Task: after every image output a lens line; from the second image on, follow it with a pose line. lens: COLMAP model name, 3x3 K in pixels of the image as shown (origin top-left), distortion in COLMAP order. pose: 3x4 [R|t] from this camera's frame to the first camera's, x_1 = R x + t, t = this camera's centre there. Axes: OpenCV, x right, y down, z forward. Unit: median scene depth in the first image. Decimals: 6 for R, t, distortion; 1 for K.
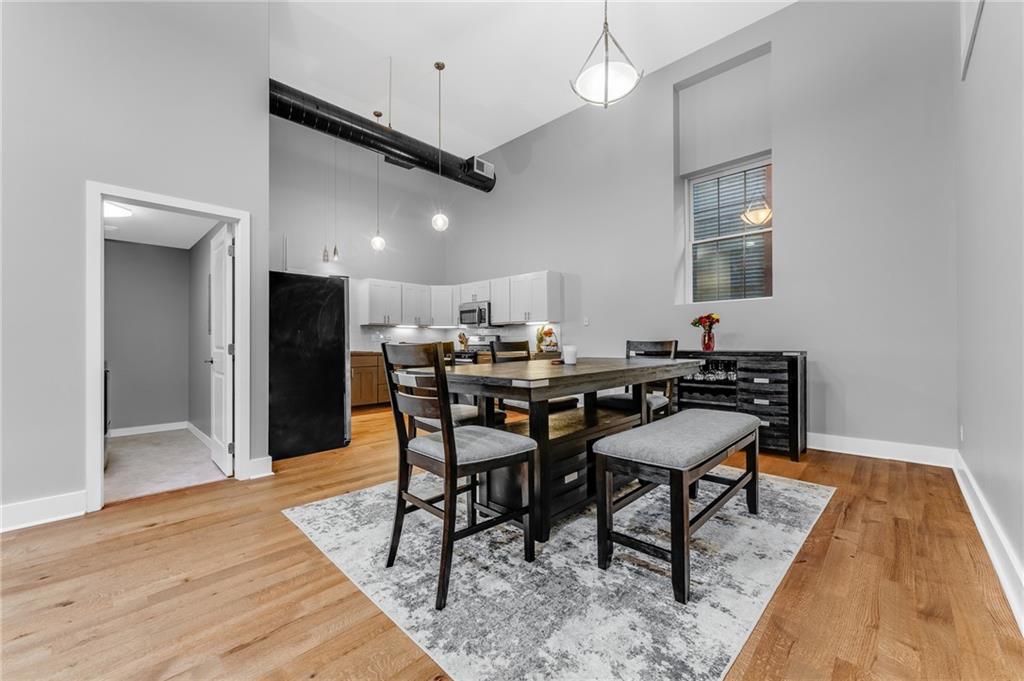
lens RADIAL K [[404.9, 0, 512.0], [0, 404.9, 340.5], [0, 0, 1]] dist [-0.002036, -0.000119]
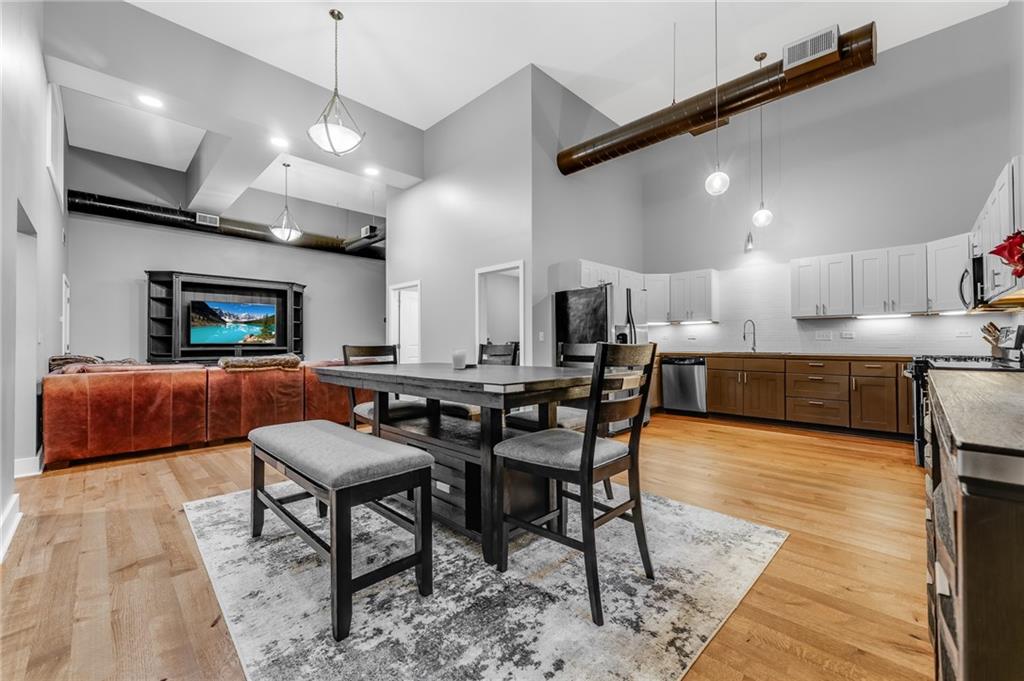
lens RADIAL K [[407.2, 0, 507.1], [0, 407.2, 338.4], [0, 0, 1]] dist [0.000653, -0.000351]
pose [[-0.021197, -0.008097, -0.999743, 0.482012], [0.009919, 0.999916, -0.008309, -0.000940], [0.999726, -0.010093, -0.021115, 0.509214]]
